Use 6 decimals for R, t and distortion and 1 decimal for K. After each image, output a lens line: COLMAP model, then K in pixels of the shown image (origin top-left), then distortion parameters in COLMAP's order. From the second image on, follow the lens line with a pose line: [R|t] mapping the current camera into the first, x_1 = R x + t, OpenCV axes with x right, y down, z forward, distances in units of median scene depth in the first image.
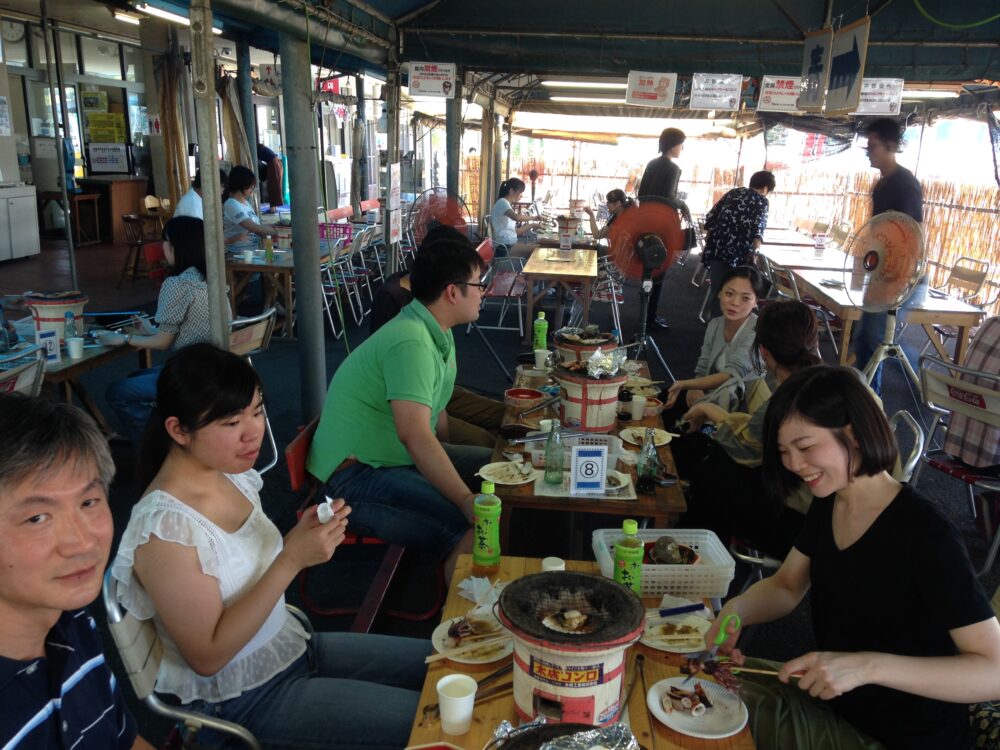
lens RADIAL K [[920.5, 0, 500.0], [0, 920.5, 375.0], [0, 0, 1]] dist [0.181542, -0.222887]
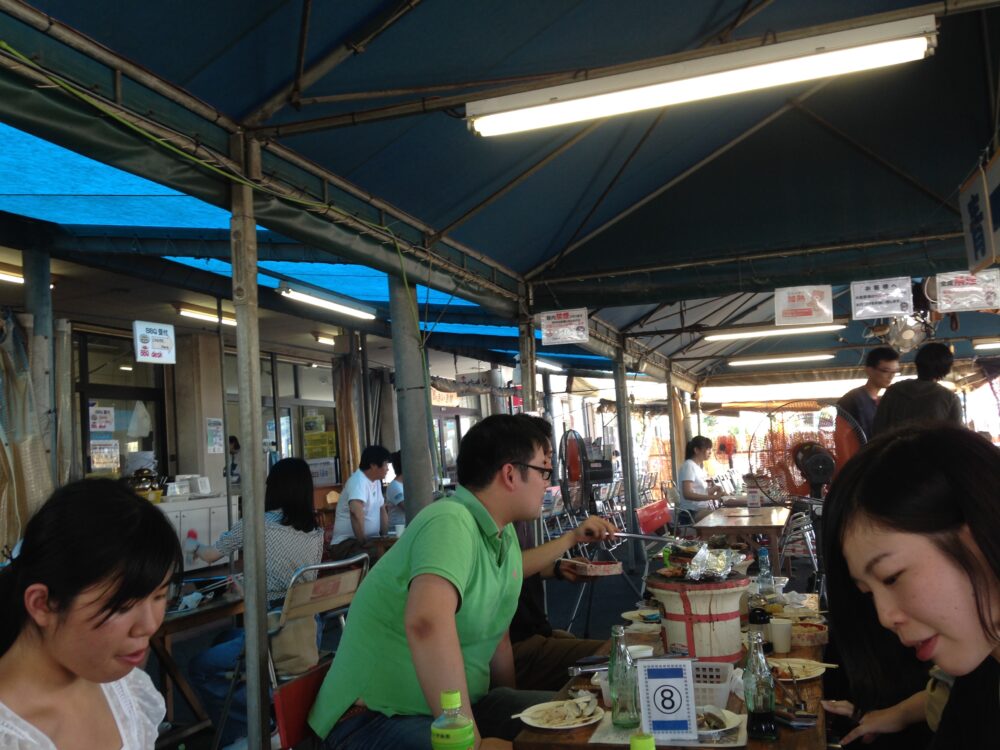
lens RADIAL K [[920.5, 0, 500.0], [0, 920.5, 375.0], [0, 0, 1]] dist [0.181542, -0.222887]
pose [[0.969357, -0.107847, -0.220717, 0.070586], [0.030331, 0.944149, -0.328119, 0.045865], [0.243777, 0.311370, 0.918489, 0.123922]]
